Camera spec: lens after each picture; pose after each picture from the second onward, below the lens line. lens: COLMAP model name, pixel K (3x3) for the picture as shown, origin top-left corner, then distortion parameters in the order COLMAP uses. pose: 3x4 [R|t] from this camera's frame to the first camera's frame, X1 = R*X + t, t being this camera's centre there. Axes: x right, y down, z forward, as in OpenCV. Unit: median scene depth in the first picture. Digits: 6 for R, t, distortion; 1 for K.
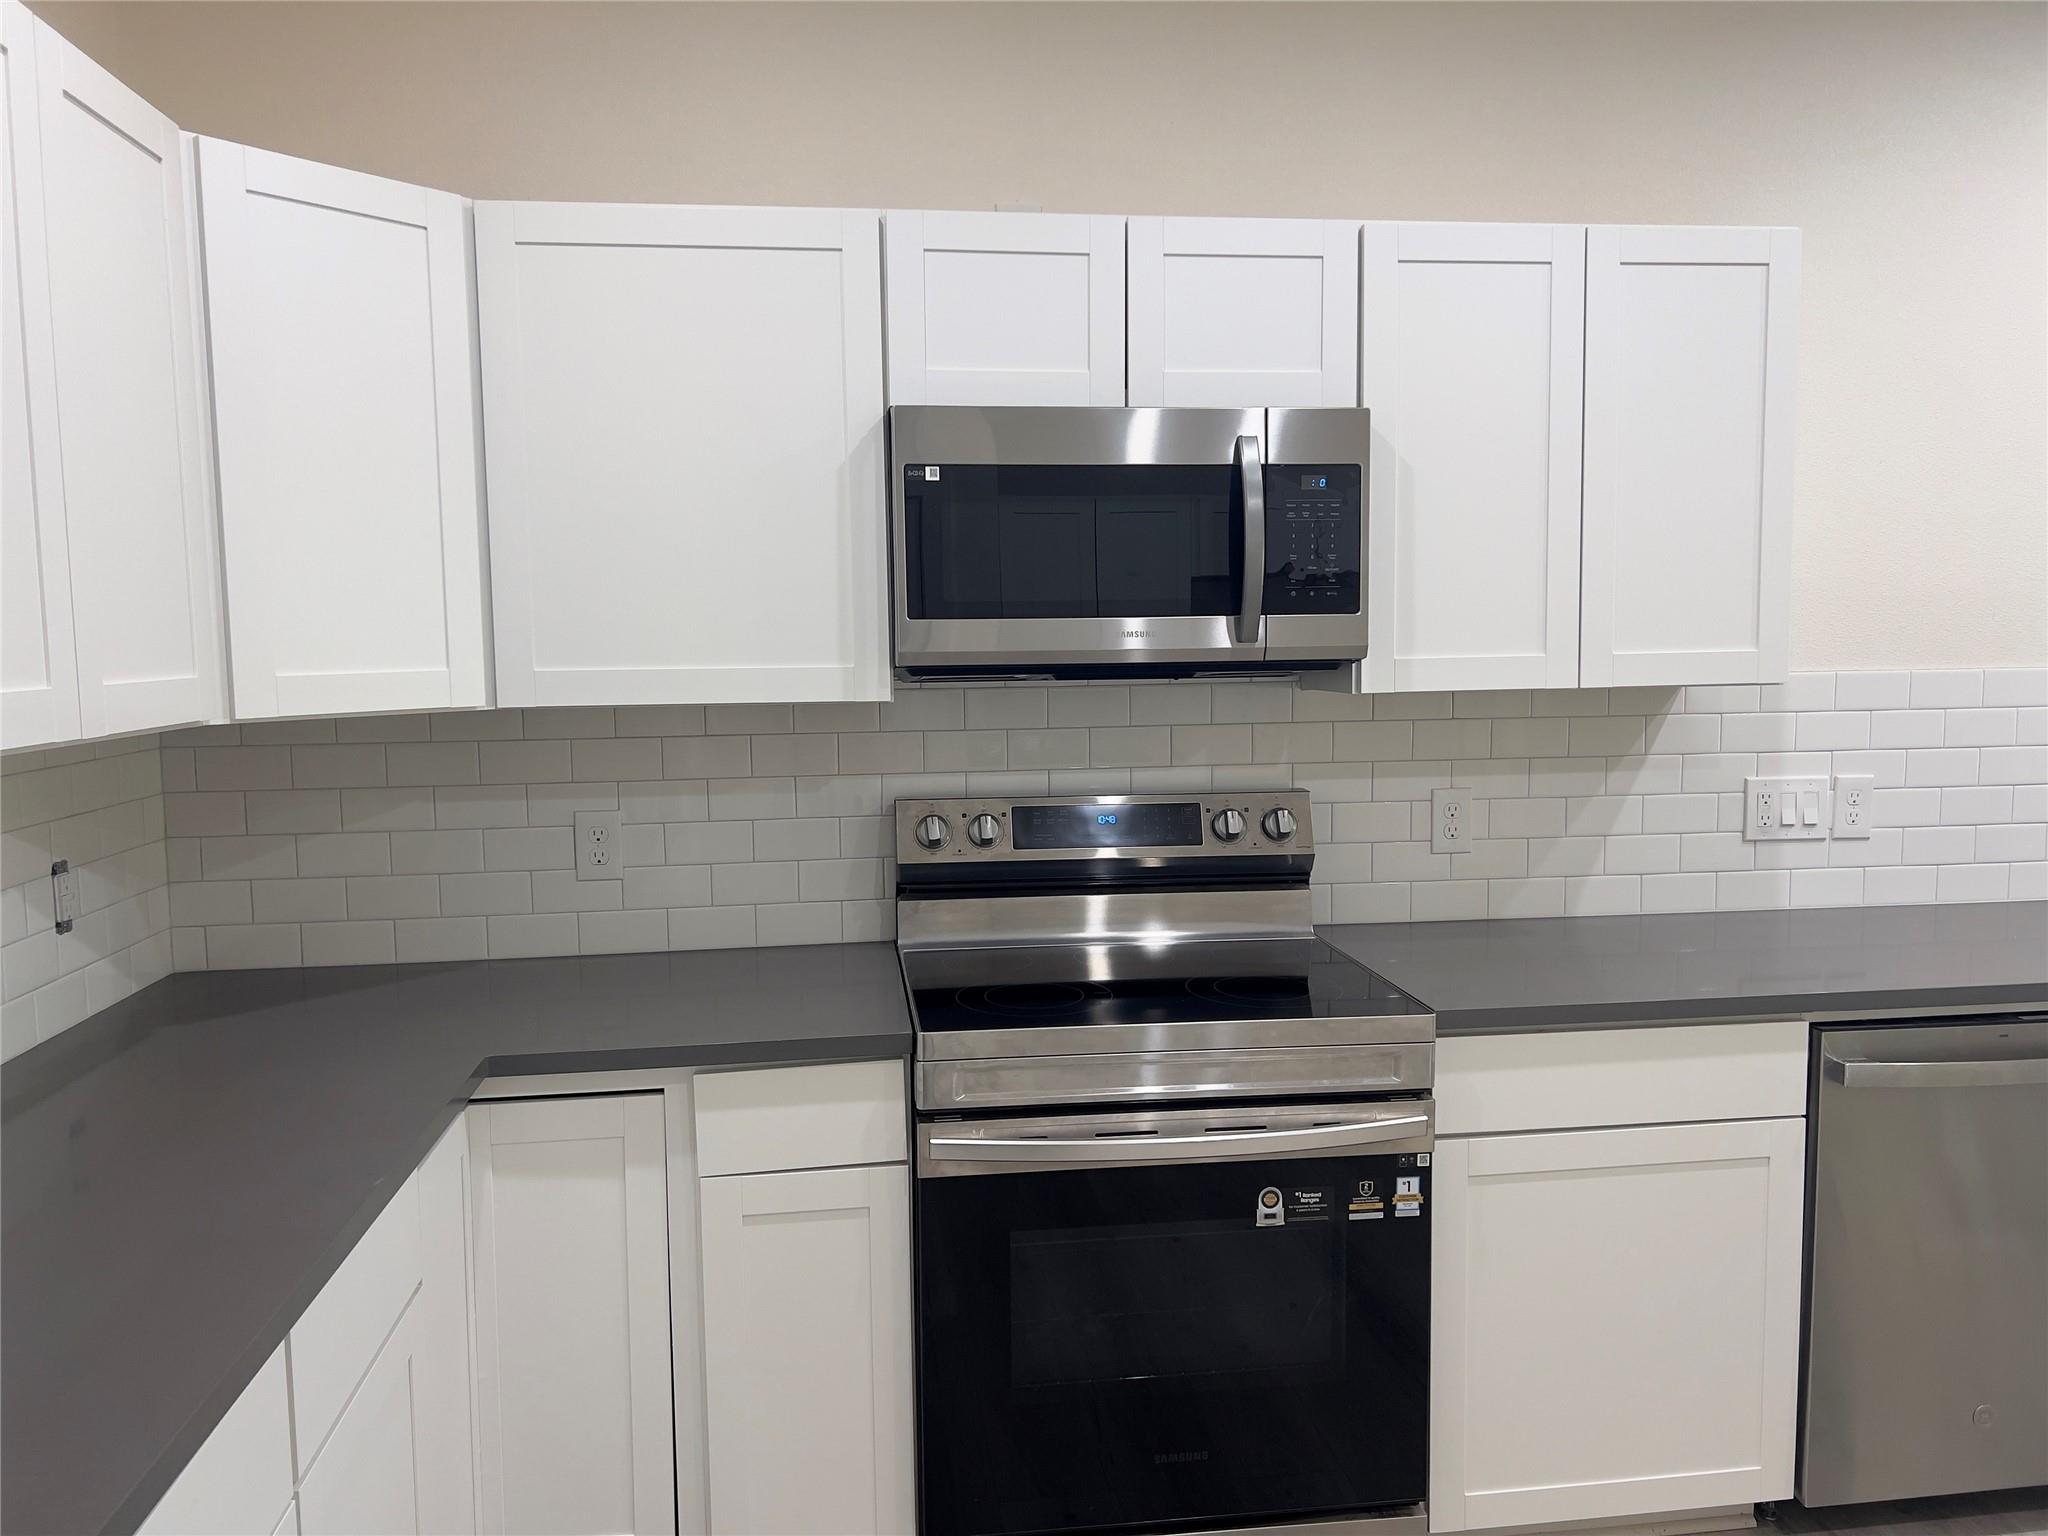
lens RADIAL K [[1546.1, 0, 1023.4], [0, 1546.1, 769.0], [0, 0, 1]] dist [0.056510, -0.075073]
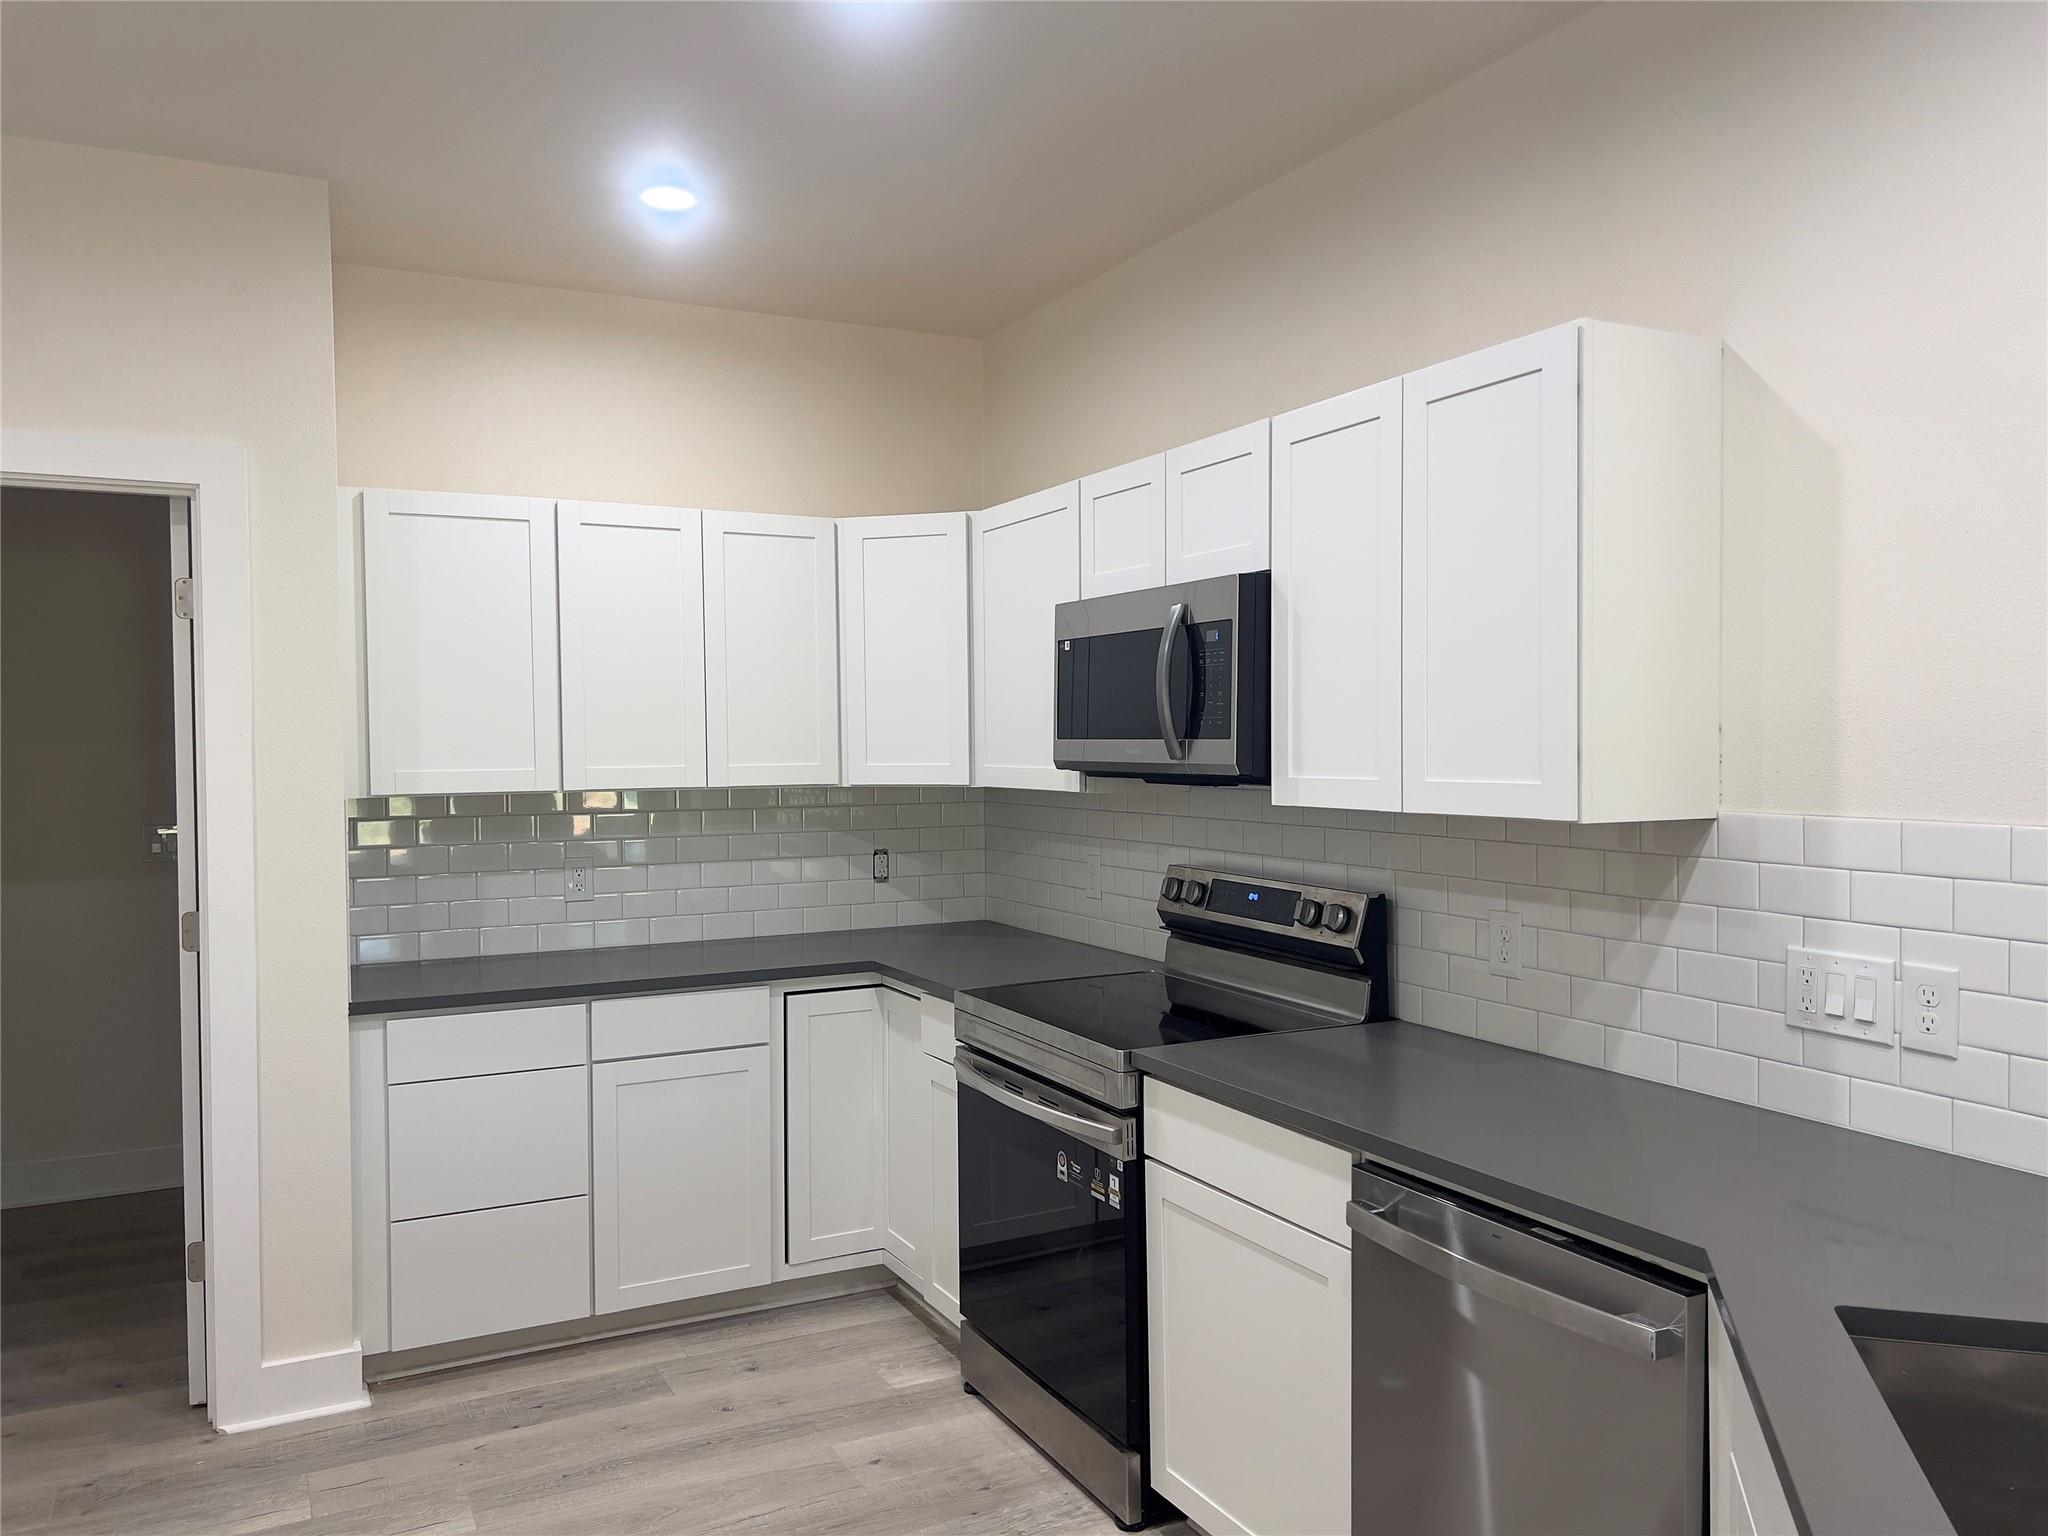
lens RADIAL K [[1546.1, 0, 1024.1], [0, 1546.1, 765.3], [0, 0, 1]] dist [0.056510, -0.075073]
pose [[0.331771, 0.028156, -0.942940, 1.095585], [-0.085013, 0.996380, -0.000160, -0.053784], [0.939522, 0.080216, 0.332963, 0.364060]]
